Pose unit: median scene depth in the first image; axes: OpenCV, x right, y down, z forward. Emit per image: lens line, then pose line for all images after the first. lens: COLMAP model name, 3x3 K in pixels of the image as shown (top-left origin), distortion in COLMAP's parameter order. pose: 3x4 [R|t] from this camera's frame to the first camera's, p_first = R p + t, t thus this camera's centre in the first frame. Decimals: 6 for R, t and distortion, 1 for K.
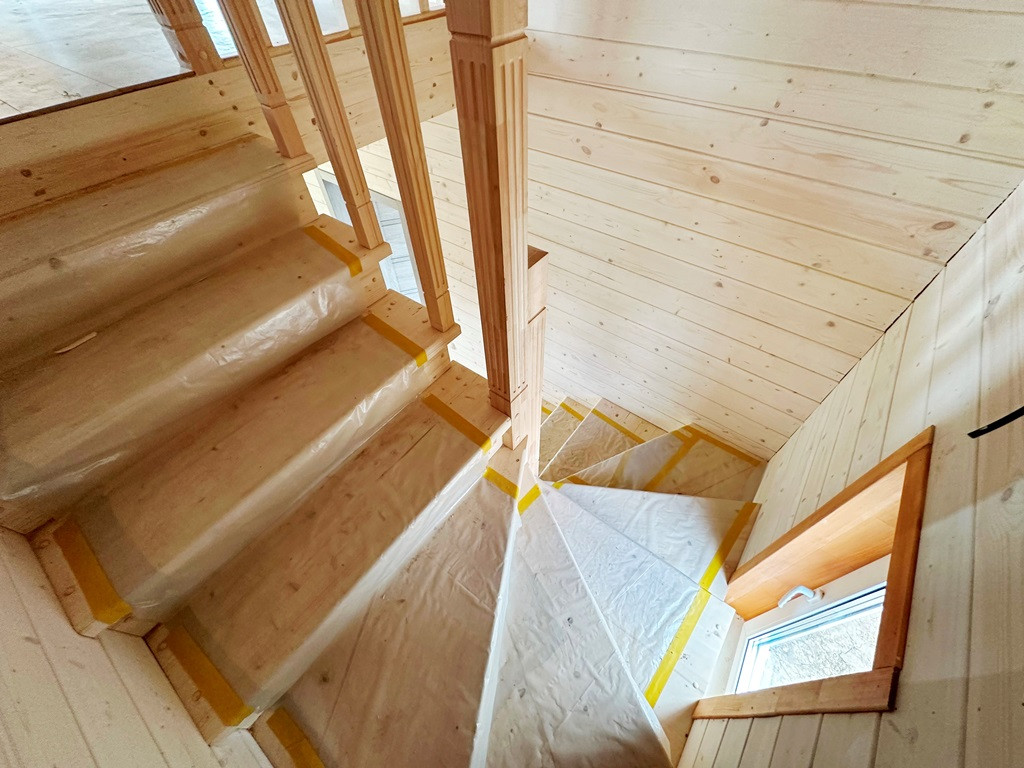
lens RADIAL K [[408.6, 0, 514.7], [0, 408.6, 381.9], [0, 0, 1]] dist [-0.009546, -0.000212]
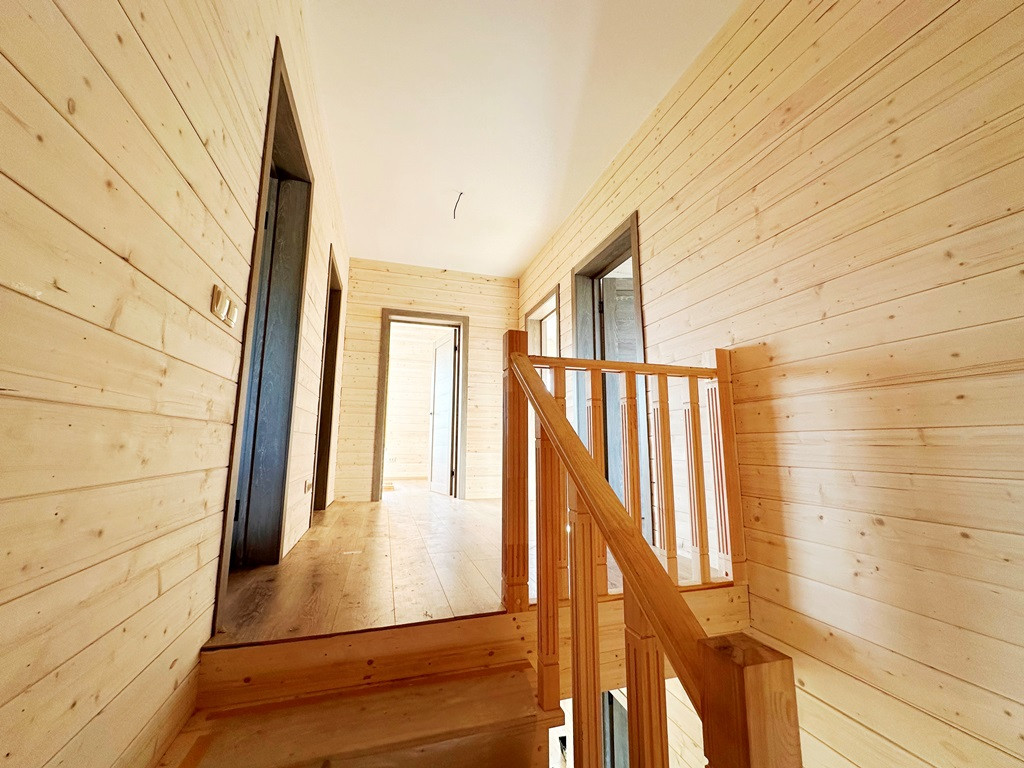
lens RADIAL K [[408.6, 0, 509.1], [0, 408.6, 382.9], [0, 0, 1]] dist [-0.009546, -0.000212]
pose [[0.808877, -0.063379, -0.584551, 0.041626], [-0.463040, 0.544045, -0.699721, -0.233878], [0.362369, 0.836659, 0.410719, -0.168789]]
